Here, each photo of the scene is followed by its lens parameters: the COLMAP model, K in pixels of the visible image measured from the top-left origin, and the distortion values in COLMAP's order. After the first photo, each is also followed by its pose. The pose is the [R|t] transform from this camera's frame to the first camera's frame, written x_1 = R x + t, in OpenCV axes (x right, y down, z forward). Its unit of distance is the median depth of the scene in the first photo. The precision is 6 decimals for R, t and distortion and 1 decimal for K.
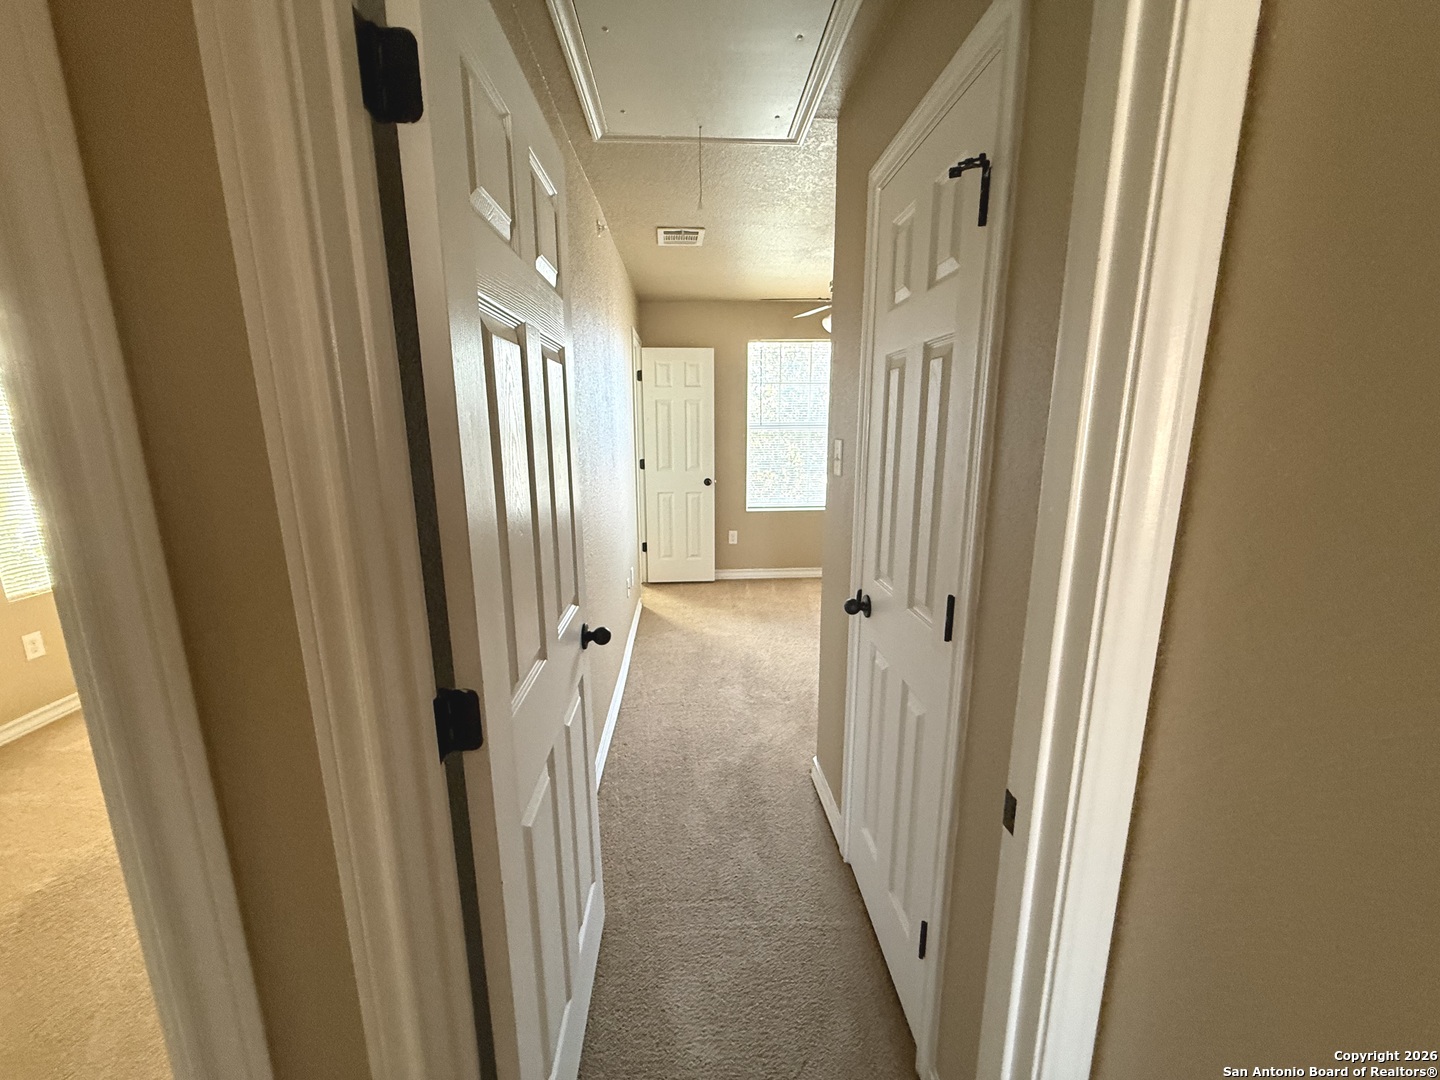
lens RADIAL K [[575.7, 0, 715.7], [0, 575.7, 540.2], [0, 0, 1]] dist [-0.002550, 0.000448]
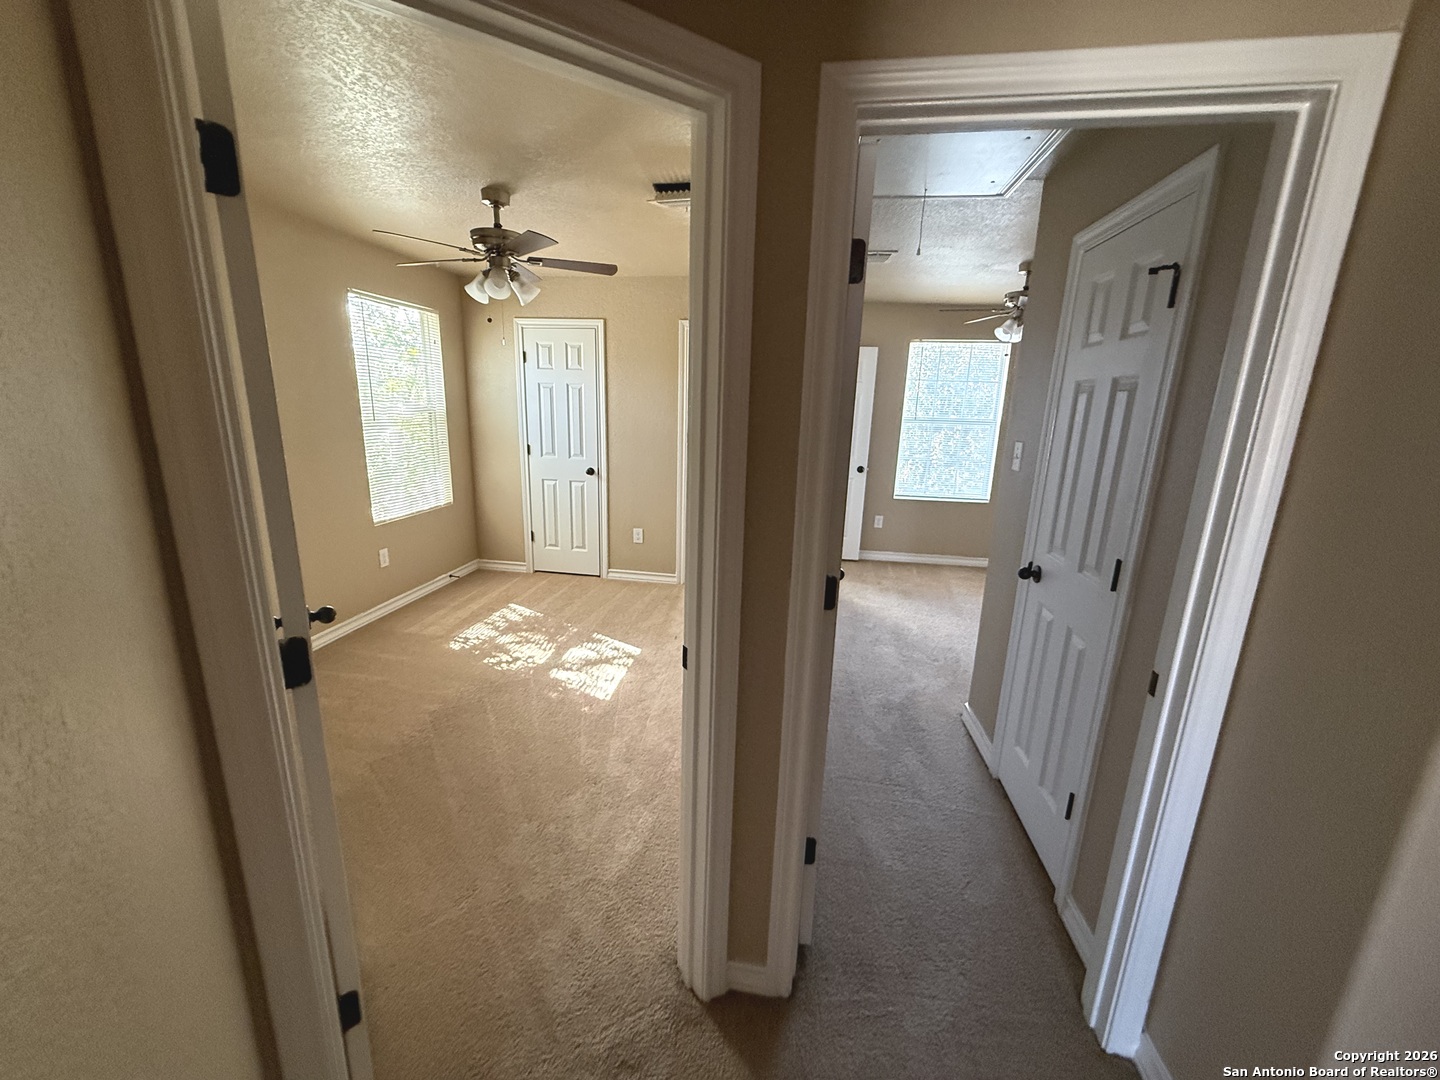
lens RADIAL K [[575.7, 0, 714.9], [0, 575.7, 539.8], [0, 0, 1]] dist [-0.002550, 0.000448]
pose [[0.978888, 0.080798, -0.187750, -0.206692], [-0.075875, 0.996562, 0.033273, 0.050488], [0.189792, -0.018325, 0.981653, -0.395433]]
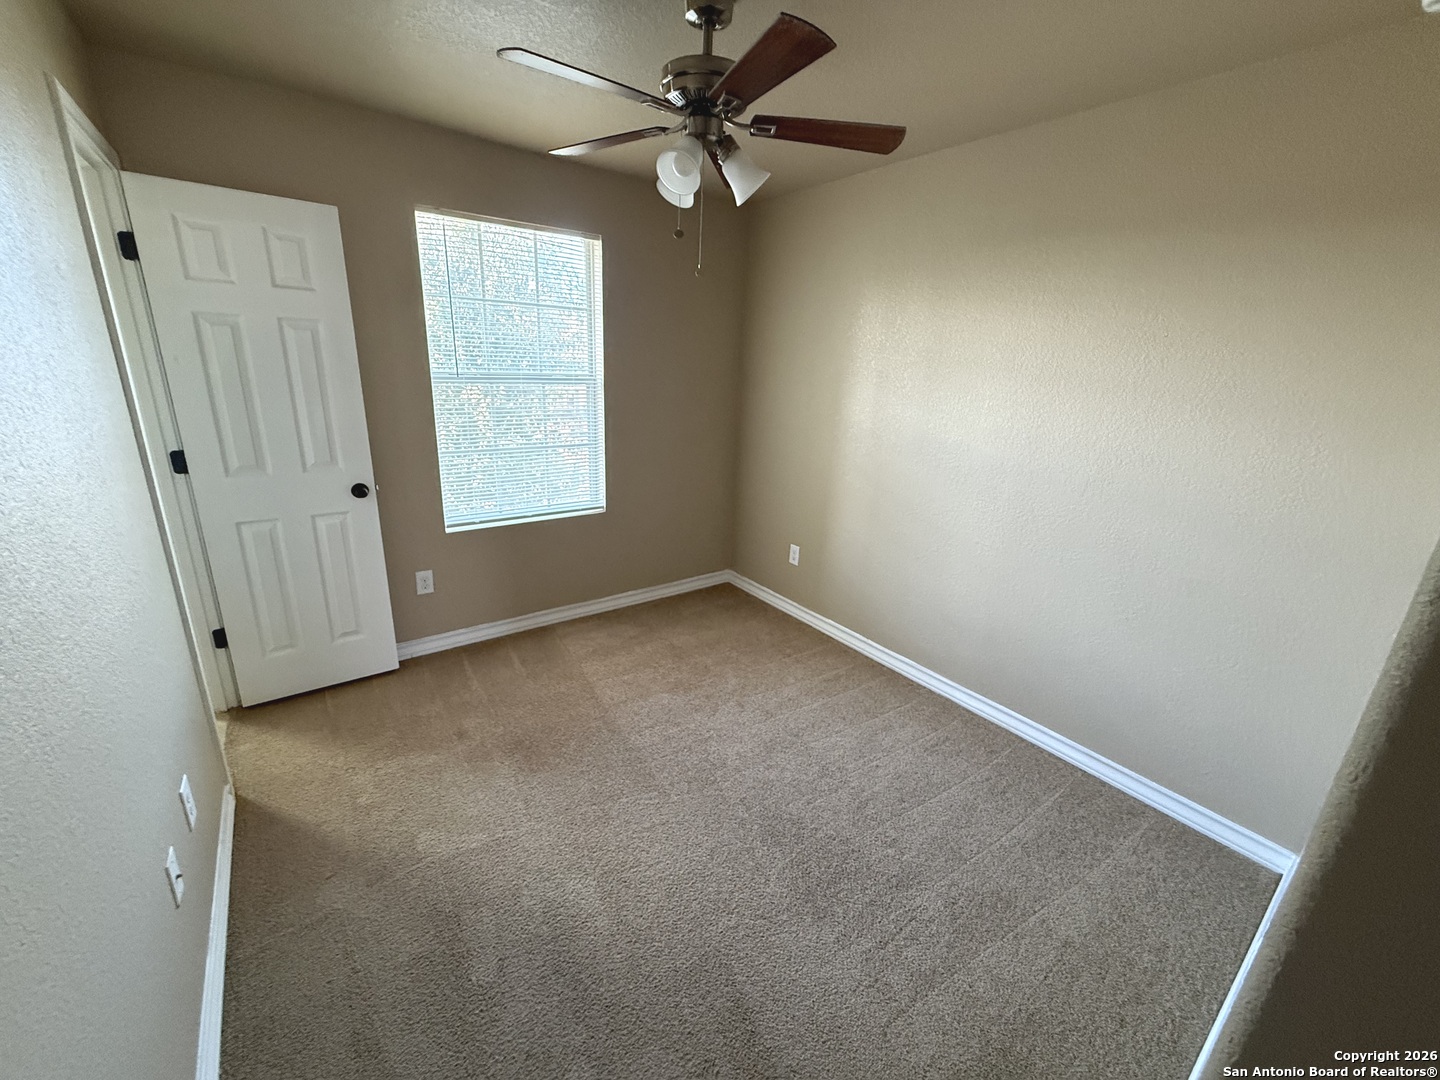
lens RADIAL K [[575.7, 0, 724.1], [0, 575.7, 539.3], [0, 0, 1]] dist [-0.002550, 0.000448]
pose [[0.823685, -0.124331, 0.553249, -0.104991], [0.057485, 0.988948, 0.136662, -0.327416], [-0.564126, -0.080764, 0.821730, 1.206935]]
